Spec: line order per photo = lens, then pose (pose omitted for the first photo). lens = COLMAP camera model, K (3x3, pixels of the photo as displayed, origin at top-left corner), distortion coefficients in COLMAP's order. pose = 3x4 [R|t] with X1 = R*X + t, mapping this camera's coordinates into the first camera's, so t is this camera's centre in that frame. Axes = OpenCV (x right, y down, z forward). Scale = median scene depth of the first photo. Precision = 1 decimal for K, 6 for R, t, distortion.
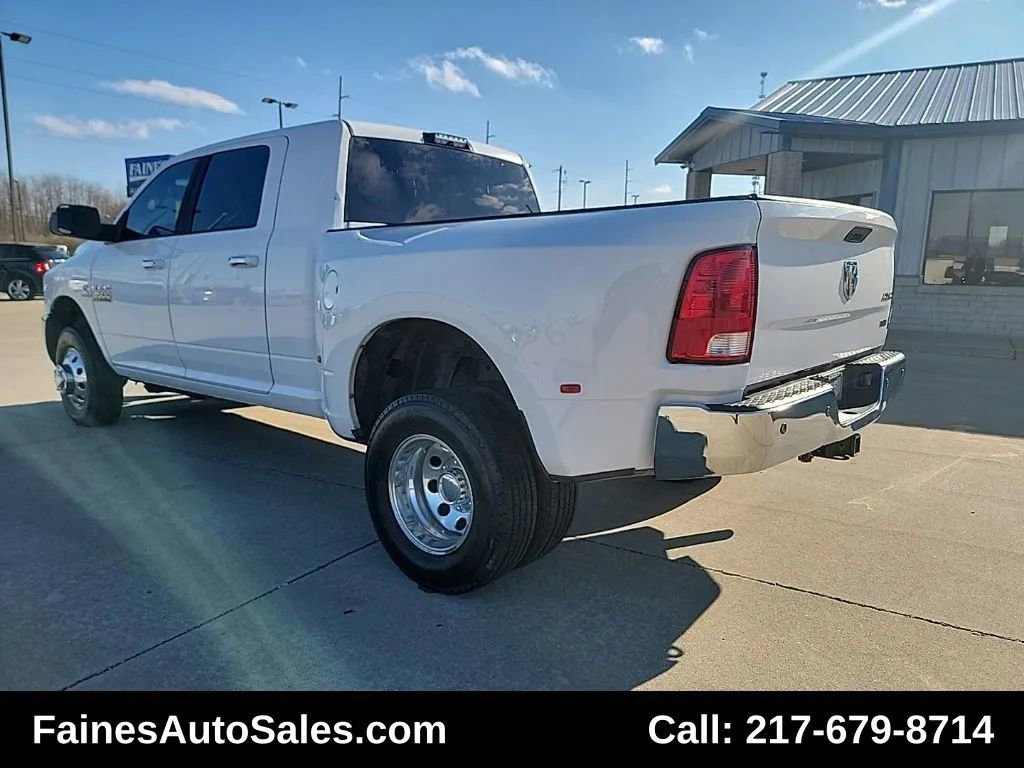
lens RADIAL K [[726.0, 0, 519.5], [0, 726.0, 368.0], [0, 0, 1]] dist [0.067261, -0.001540]
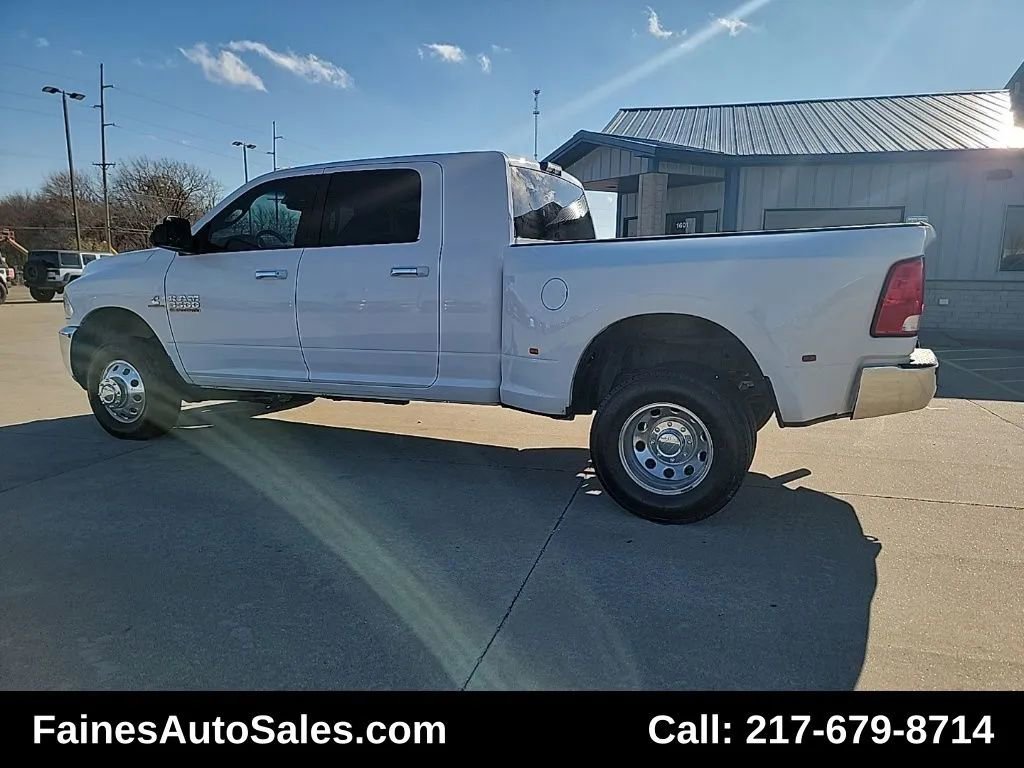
lens RADIAL K [[733.8, 0, 509.3], [0, 733.8, 384.5], [0, 0, 1]] dist [0.062027, -0.007308]
pose [[0.960422, -0.048725, 0.274253, -0.394124], [0.045739, 0.998804, 0.017277, 0.012182], [-0.274767, -0.004049, 0.961502, -0.101928]]
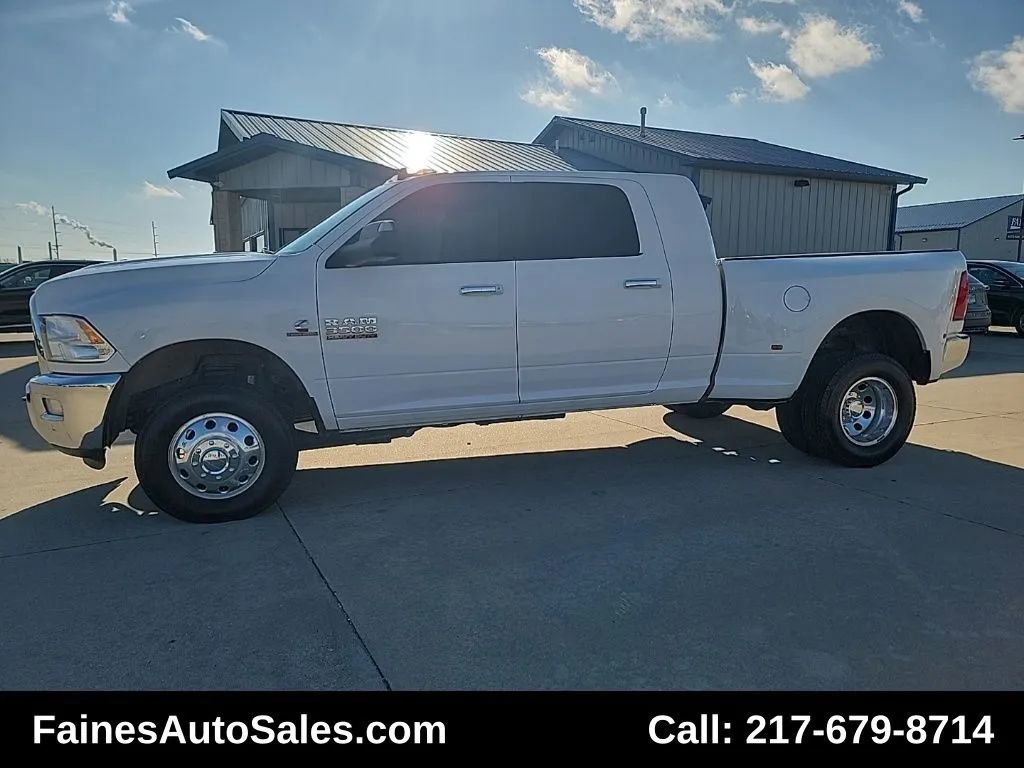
lens RADIAL K [[732.6, 0, 514.2], [0, 732.6, 379.2], [0, 0, 1]] dist [0.084121, -0.046515]
pose [[0.527882, -0.123298, 0.840320, -1.091824], [0.134360, 0.989070, 0.060720, -0.066777], [-0.838623, 0.080852, 0.538679, 0.390159]]
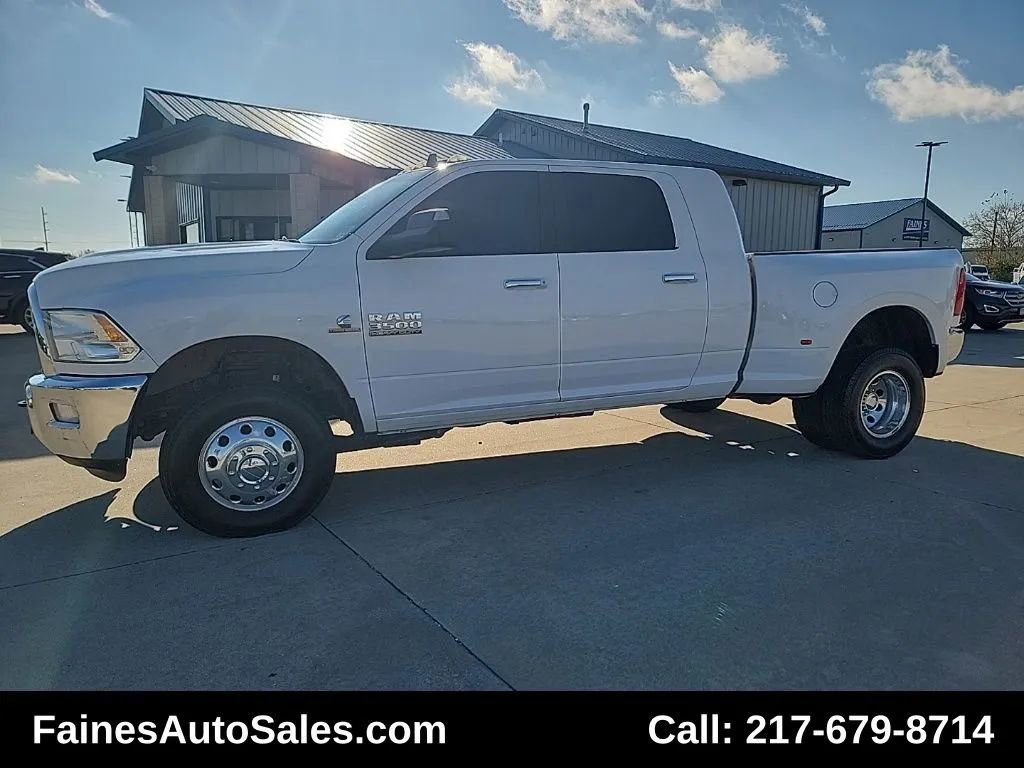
lens RADIAL K [[729.6, 0, 519.1], [0, 729.6, 371.2], [0, 0, 1]] dist [0.065109, -0.002782]
pose [[0.425923, -0.125913, 0.895955, -1.124024], [0.134568, 0.988071, 0.074888, -0.087100], [-0.894696, 0.088670, 0.437785, 0.525452]]
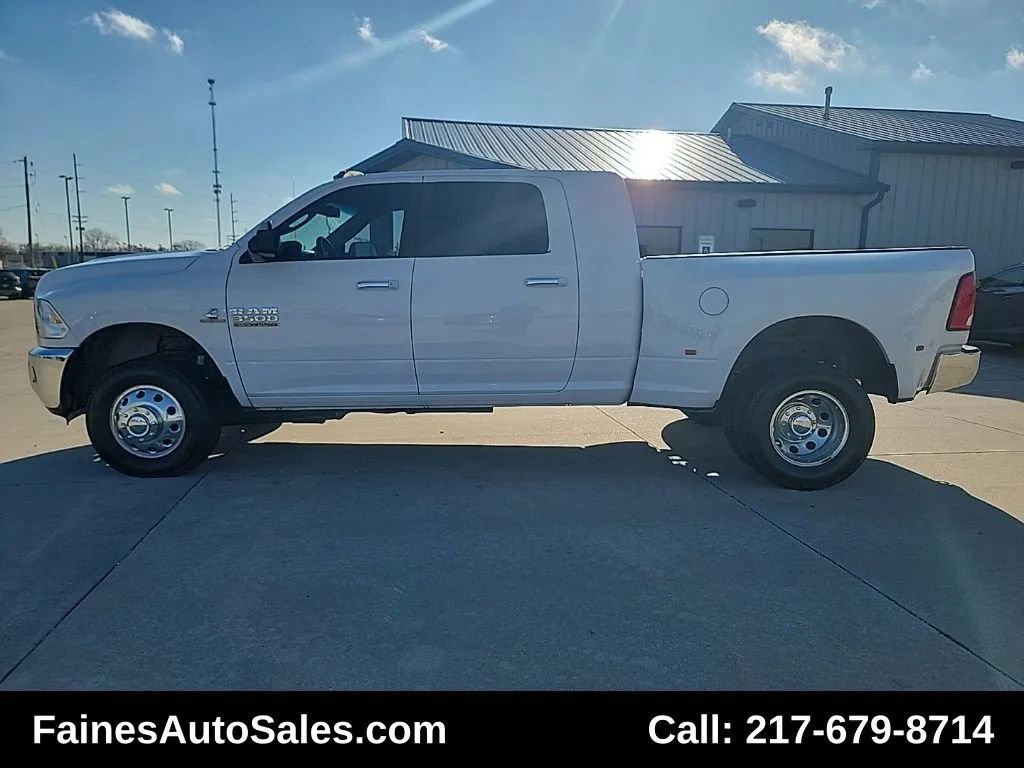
lens RADIAL K [[735.5, 0, 504.5], [0, 735.5, 380.3], [0, 0, 1]] dist [0.071963, -0.037001]
pose [[0.767505, -0.093783, 0.634146, -0.863021], [0.093762, 0.995025, 0.033673, -0.024022], [-0.634149, 0.033614, 0.772480, 0.089786]]
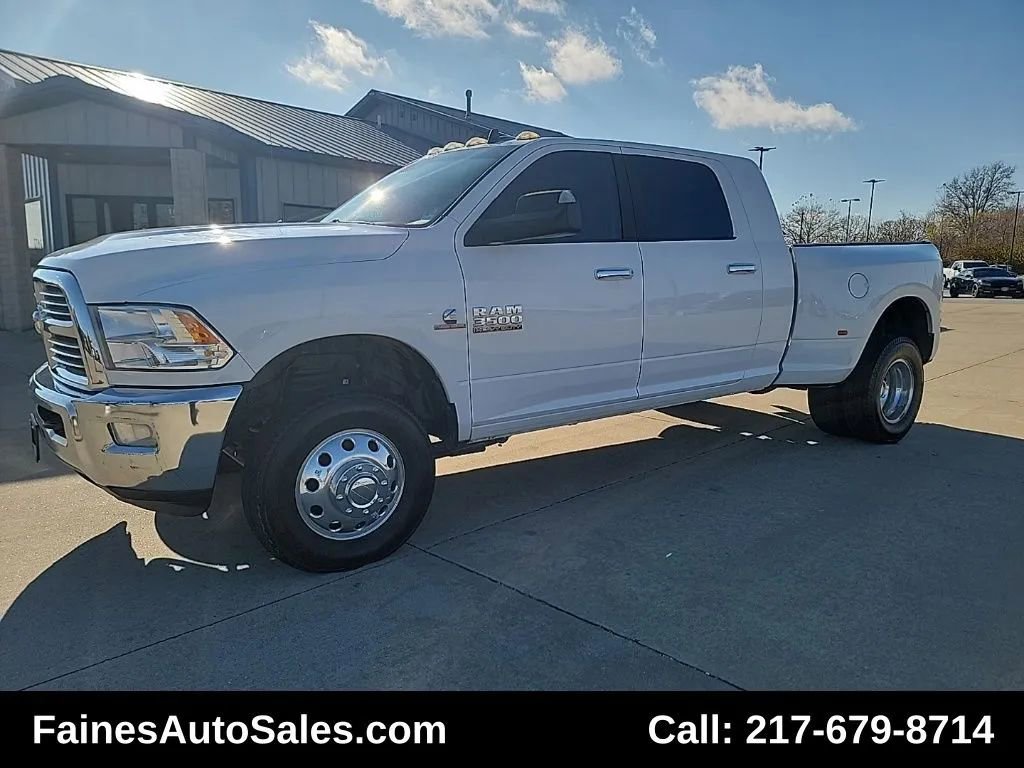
lens RADIAL K [[724.0, 0, 509.0], [0, 724.0, 351.6], [0, 0, 1]] dist [0.065779, -0.001462]
pose [[0.229649, -0.121155, 0.965703, -1.142185], [0.134887, 0.986609, 0.091701, -0.123731], [-0.963881, 0.109202, 0.242916, 0.782434]]
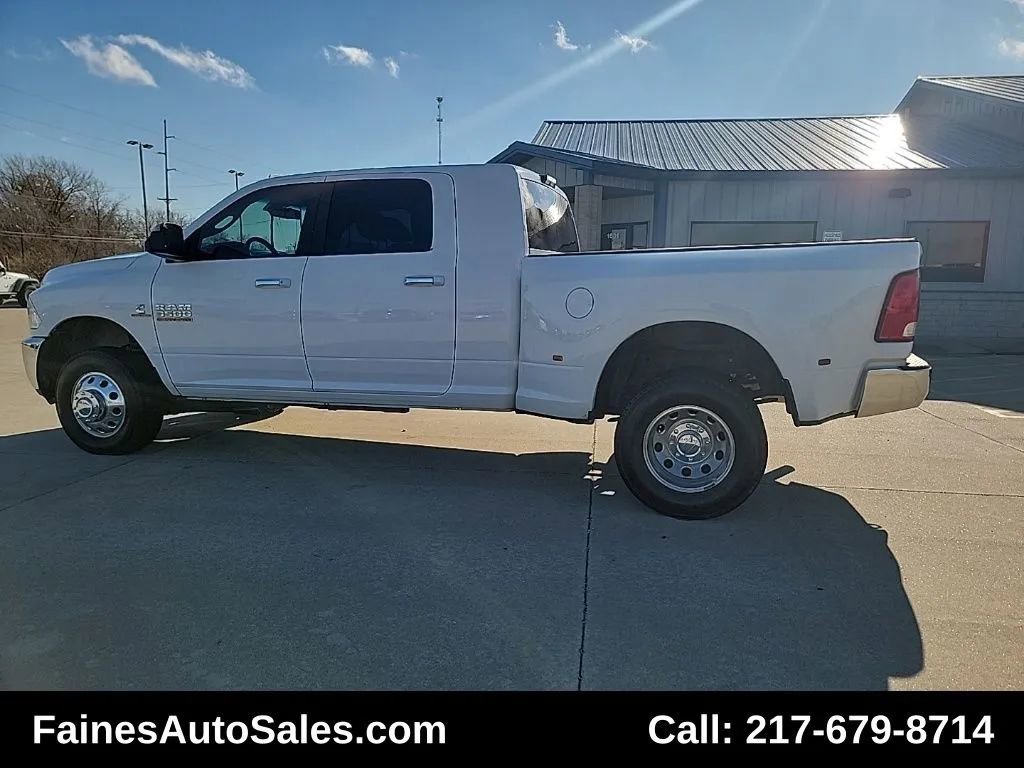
lens RADIAL K [[735.5, 0, 505.2], [0, 735.5, 392.9], [0, 0, 1]] dist [0.089495, -0.076642]
pose [[0.918473, -0.062222, 0.390557, -0.519727], [0.057810, 0.998061, 0.023058, 0.007841], [-0.391235, 0.001400, 0.920290, -0.084772]]
